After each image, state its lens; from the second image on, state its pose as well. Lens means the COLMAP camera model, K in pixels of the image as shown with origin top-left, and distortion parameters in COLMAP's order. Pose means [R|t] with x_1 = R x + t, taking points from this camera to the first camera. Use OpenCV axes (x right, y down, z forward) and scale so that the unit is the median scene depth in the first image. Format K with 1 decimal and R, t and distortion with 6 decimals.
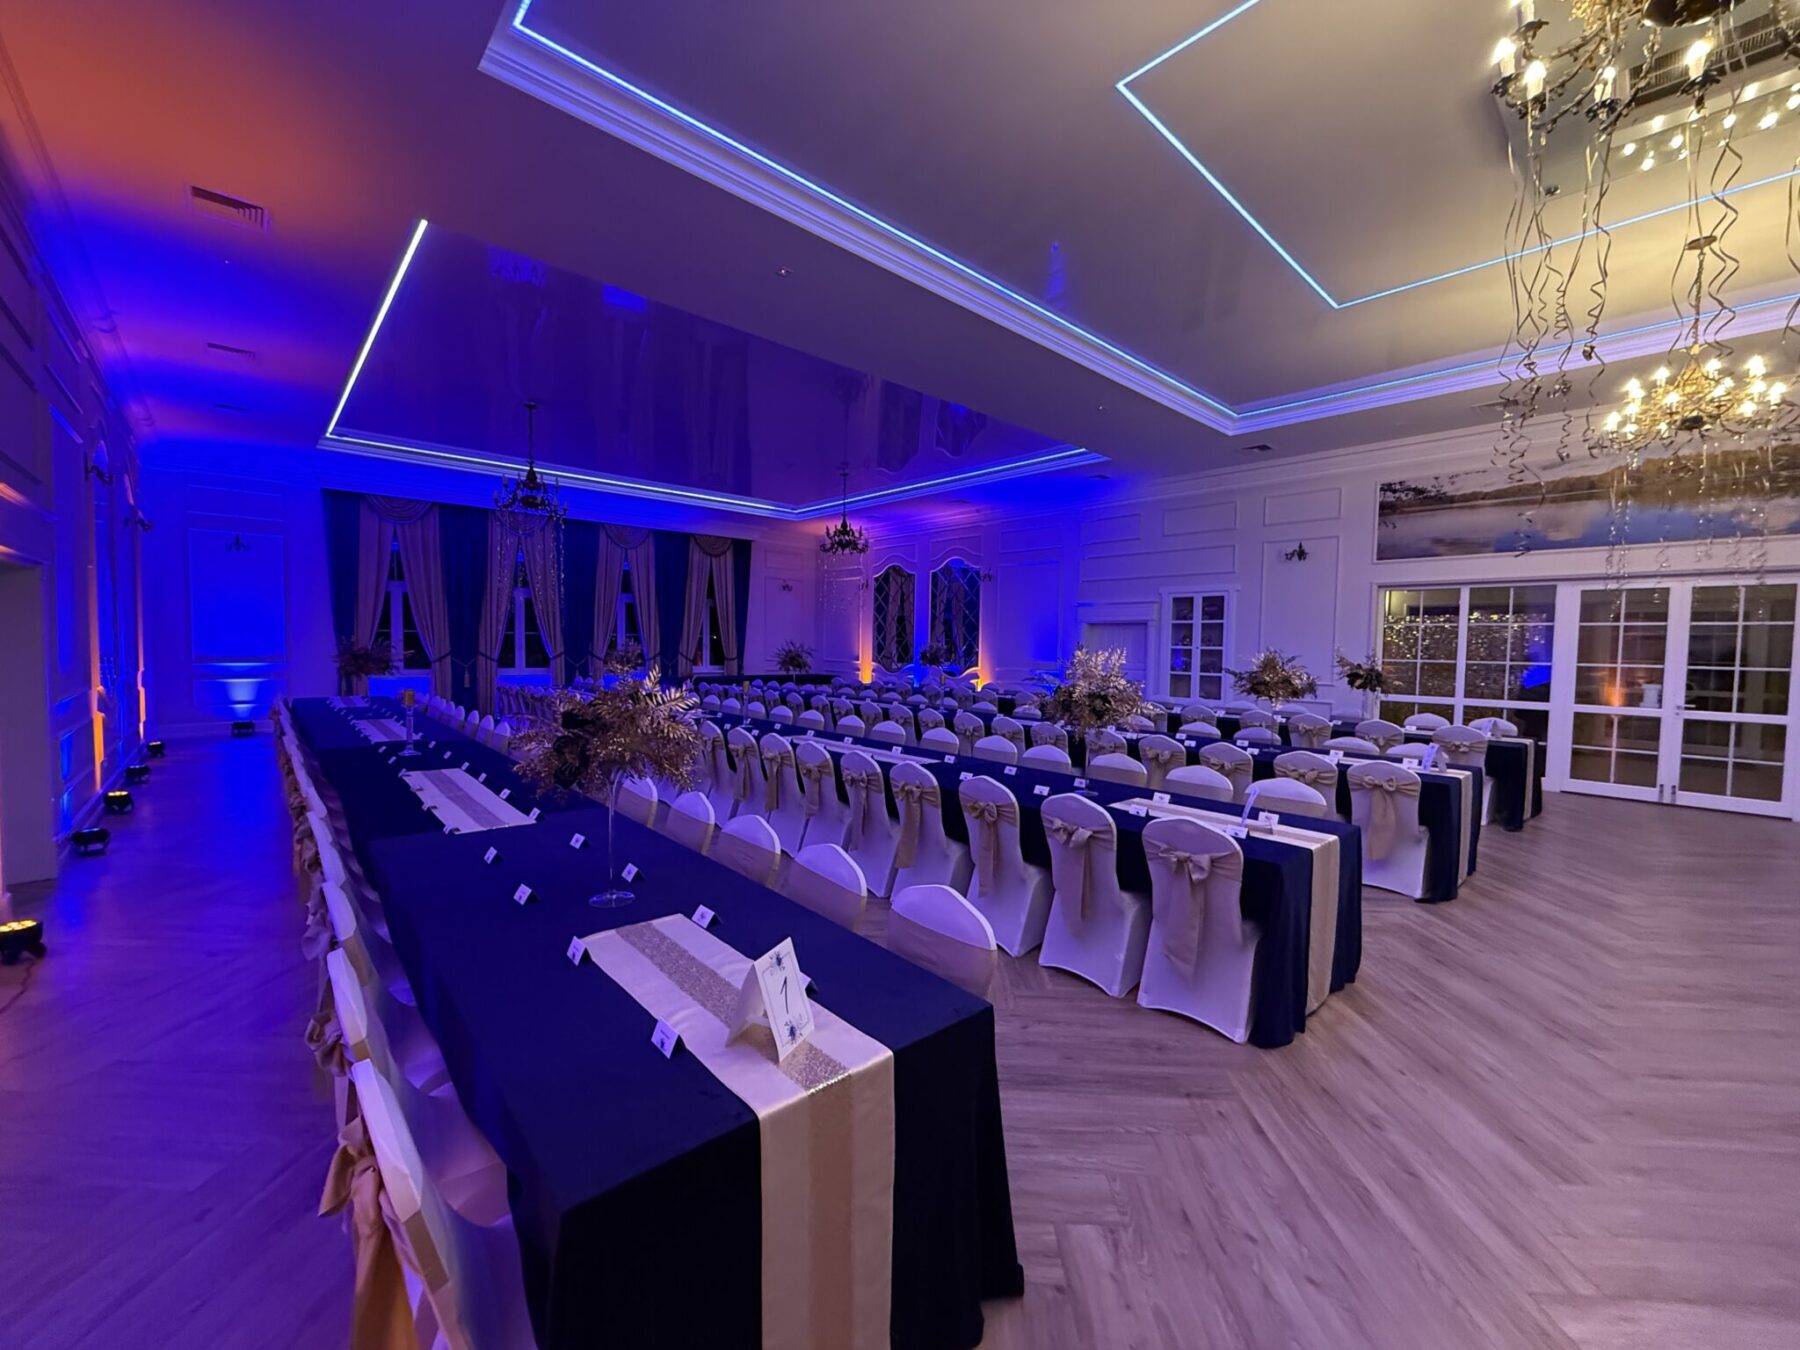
lens RADIAL K [[717.8, 0, 892.9], [0, 717.8, 677.0], [0, 0, 1]] dist [-0.000998, 0.001500]
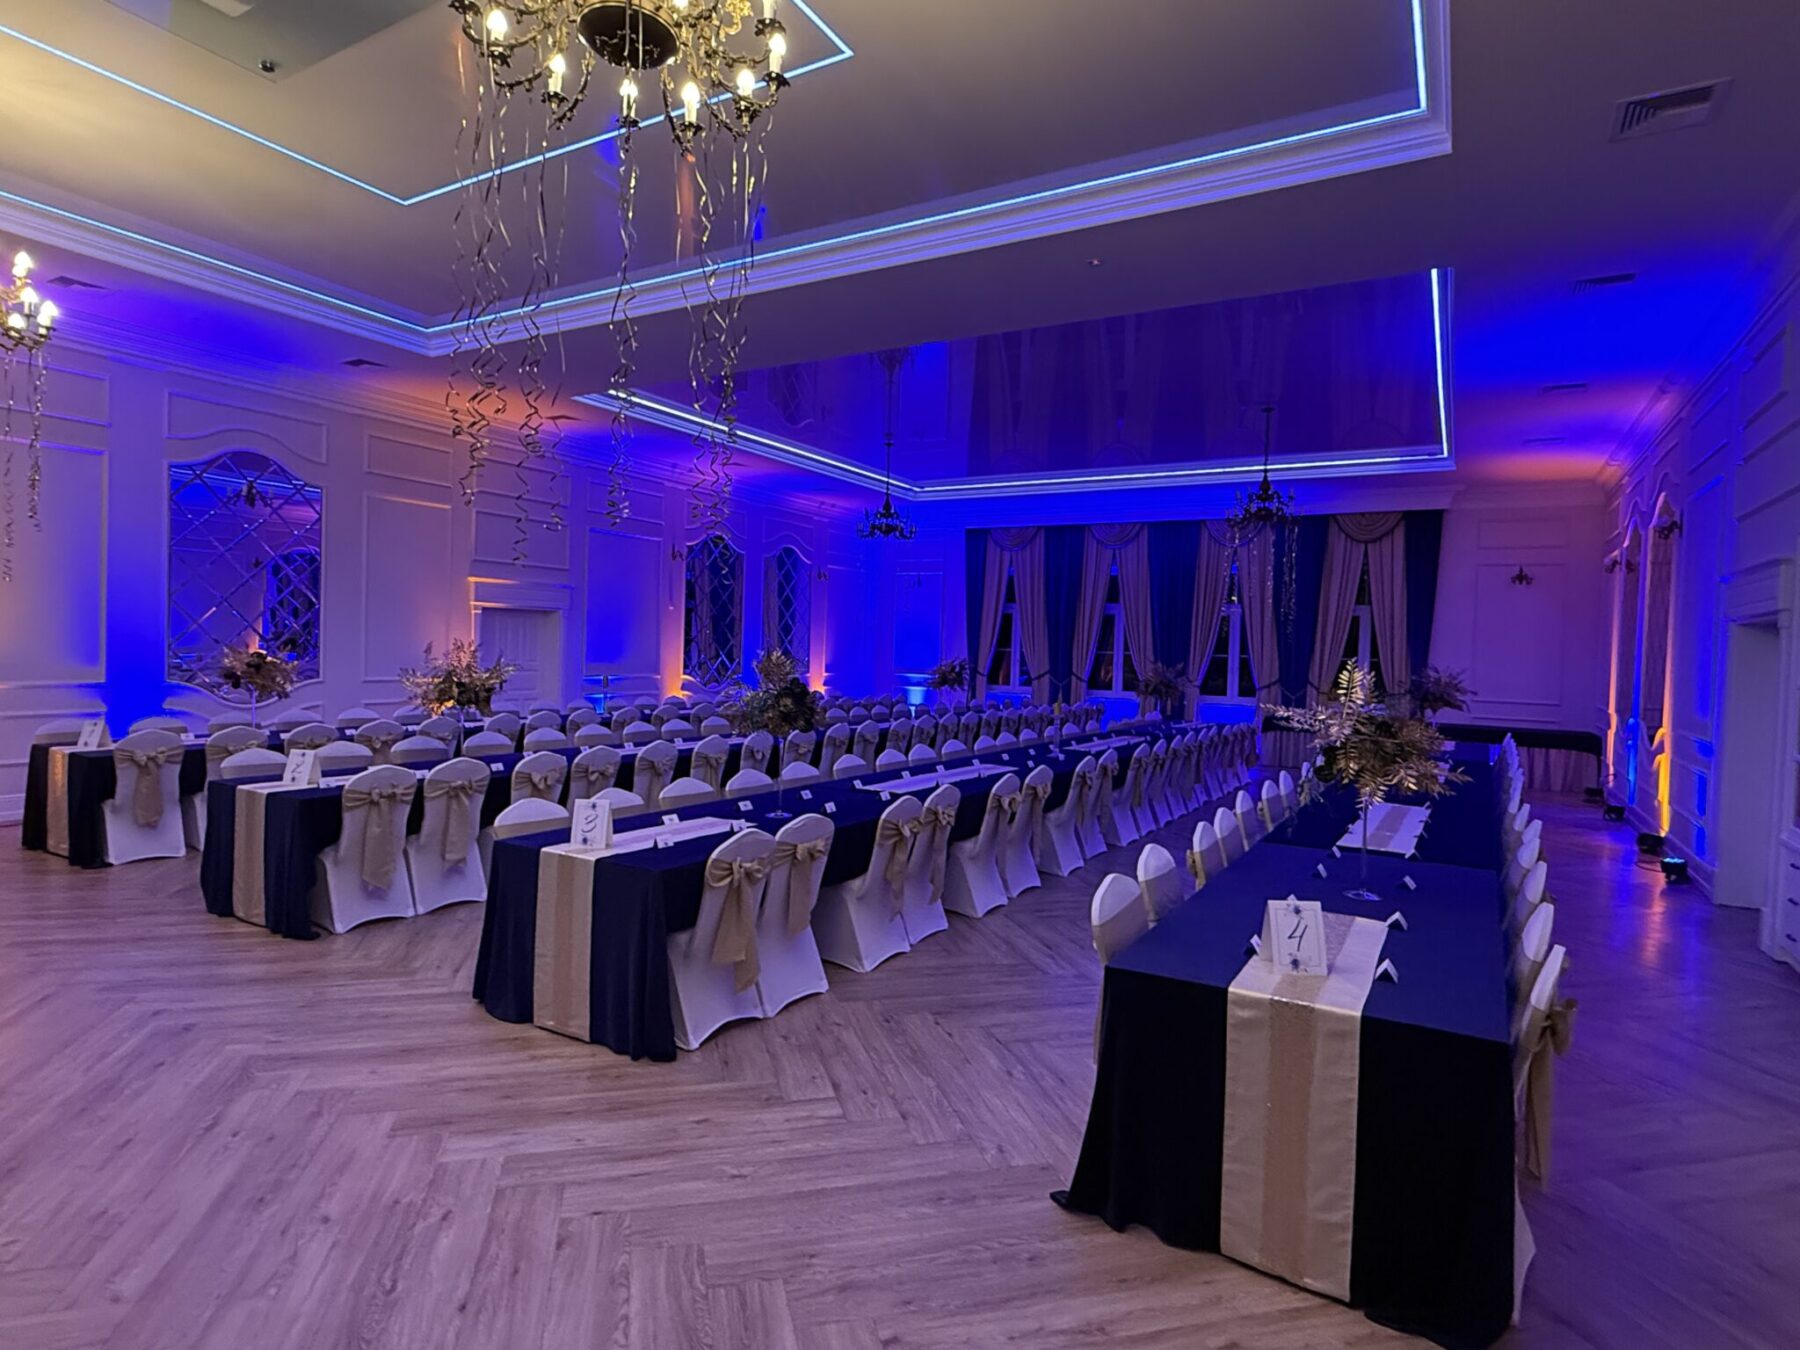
lens RADIAL K [[975.1, 0, 889.2], [0, 975.1, 677.6], [0, 0, 1]] dist [0.003368, -0.000866]
pose [[0.289776, 0.024520, -0.956780, 0.712141], [-0.073705, 0.997275, 0.003235, -0.014168], [0.954252, 0.069582, 0.290794, 0.433562]]
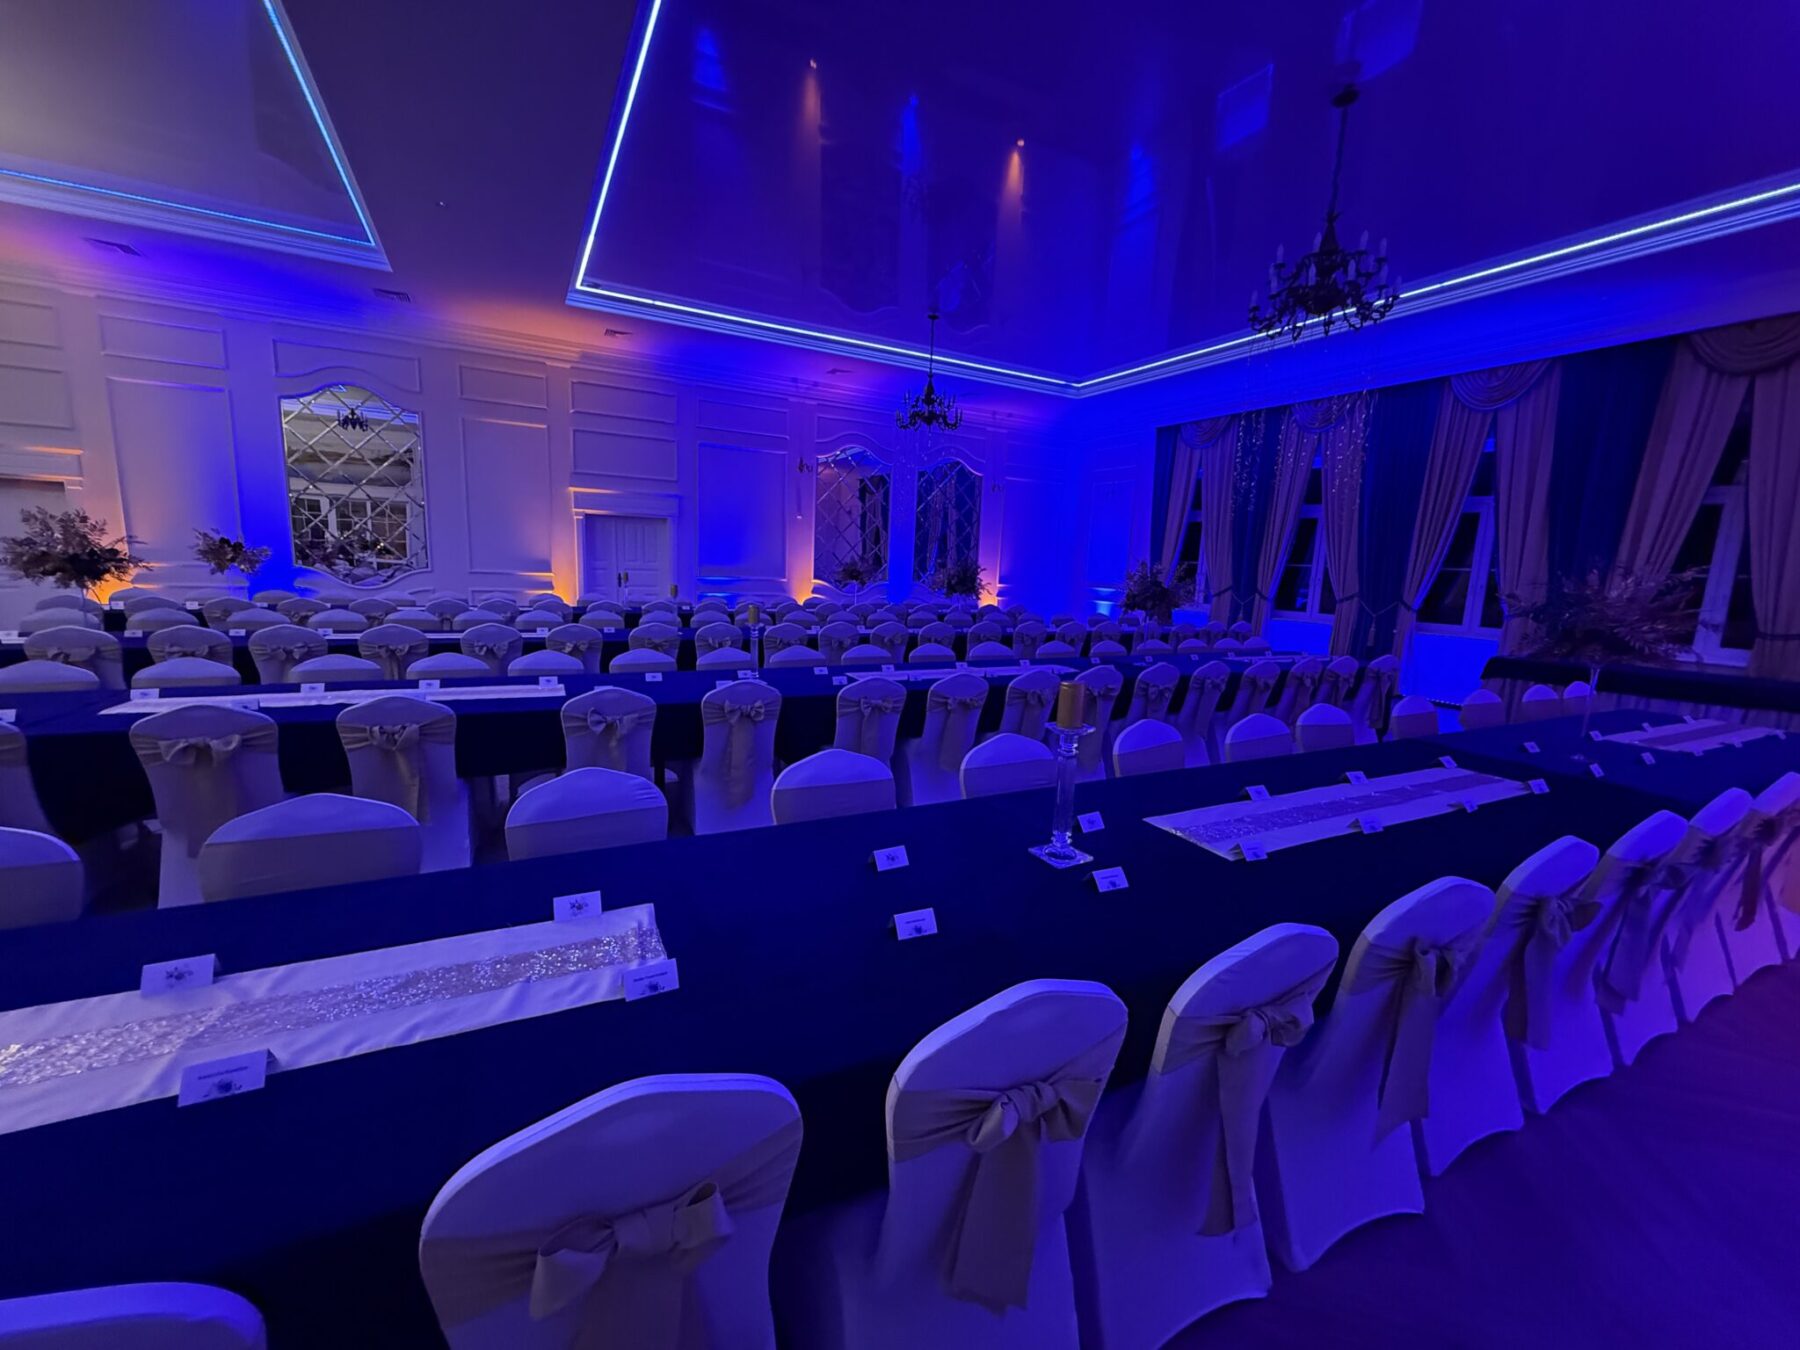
lens RADIAL K [[717.8, 0, 889.8], [0, 717.8, 670.7], [0, 0, 1]] dist [-0.000998, 0.001500]
pose [[-0.254993, 0.123694, -0.958998, 0.386171], [-0.092370, 0.984132, 0.151497, -0.031154], [0.962521, 0.127214, -0.239522, 0.923052]]
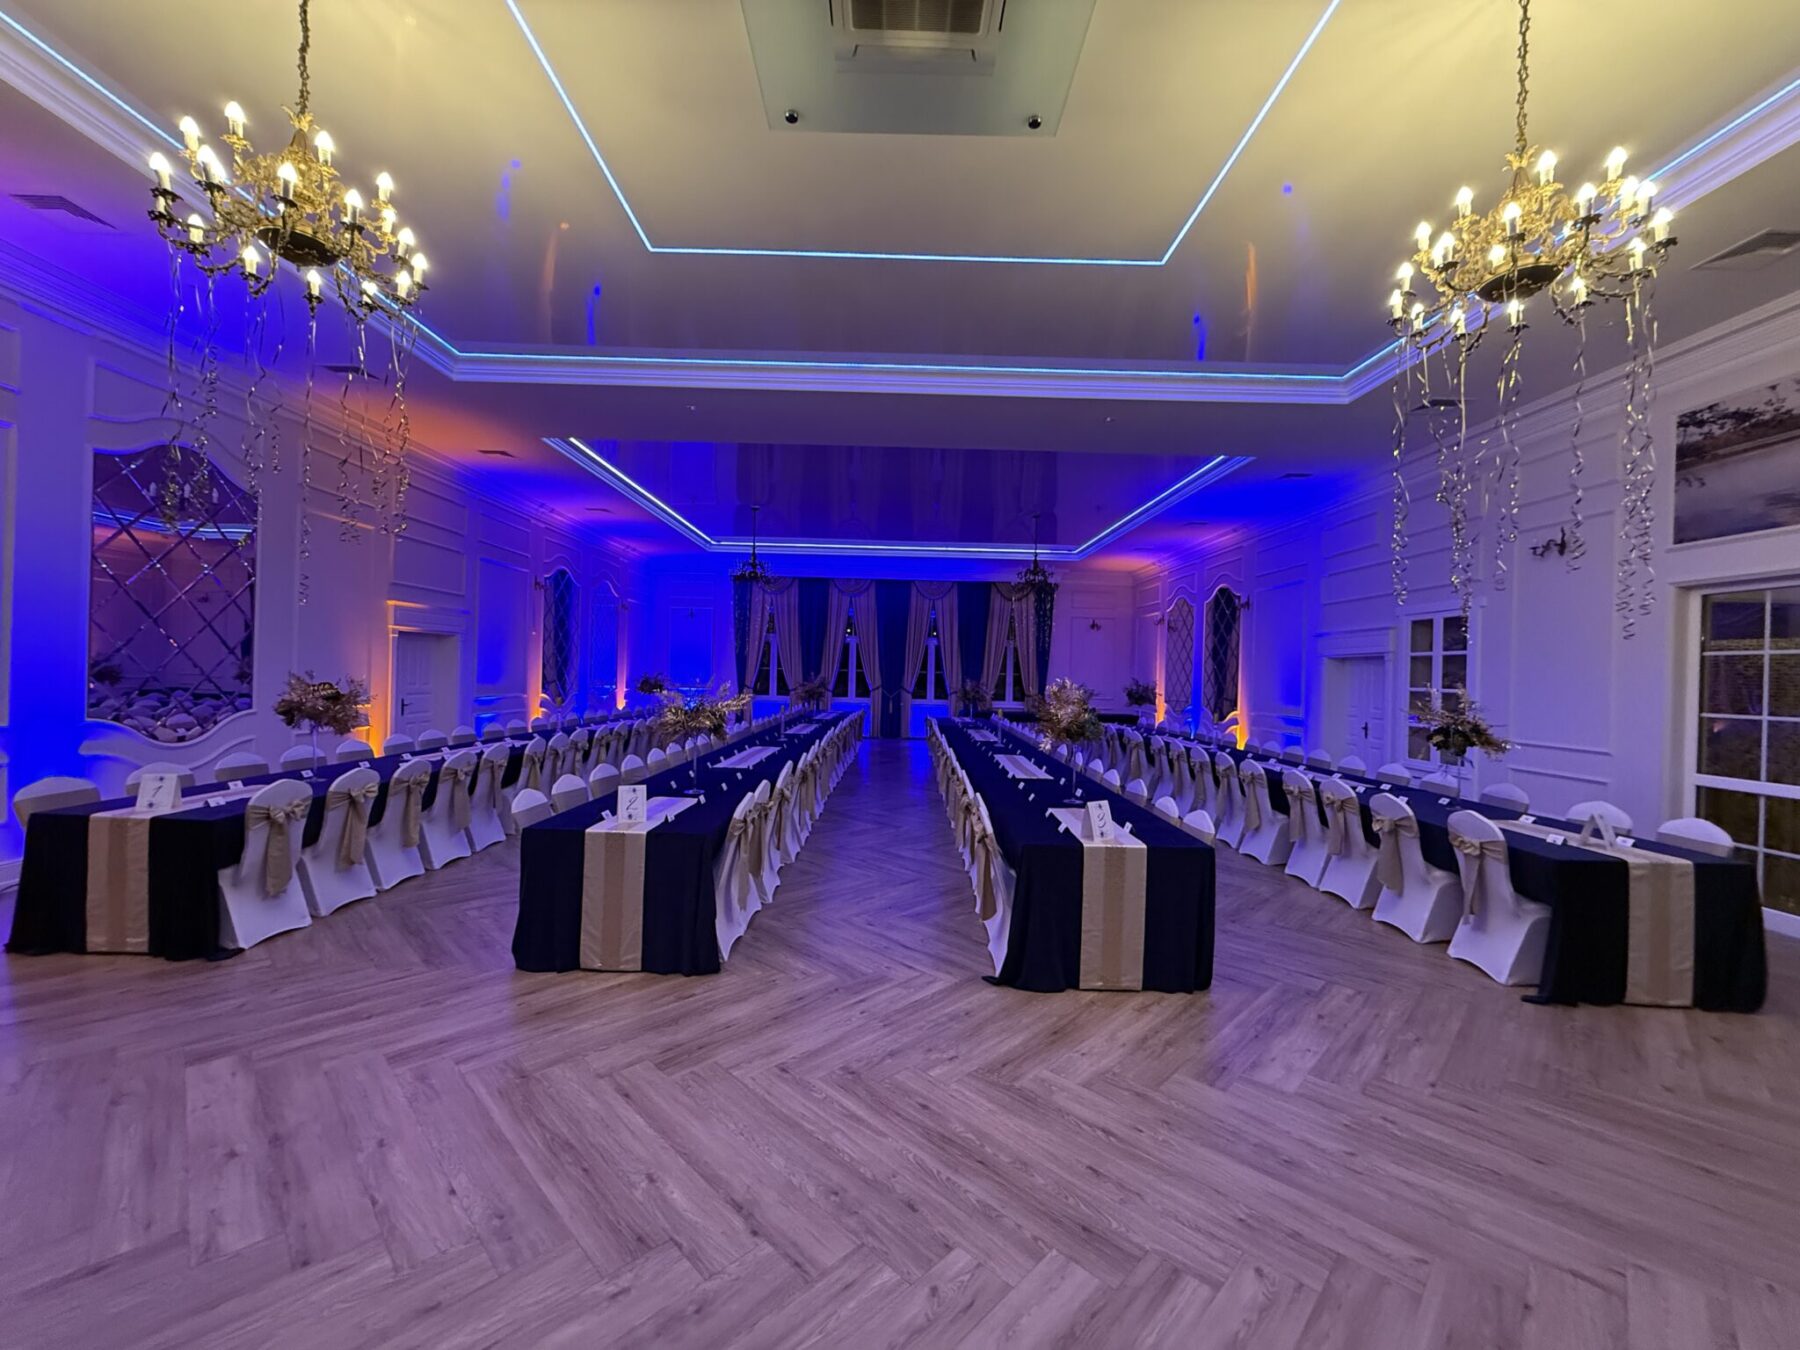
lens RADIAL K [[717.8, 0, 891.7], [0, 717.8, 674.7], [0, 0, 1]] dist [-0.000998, 0.001500]
pose [[0.738521, 0.005340, -0.674210, 0.487919], [-0.047526, 0.997894, -0.044155, 0.000684], [0.672554, 0.064652, 0.737219, 0.114951]]
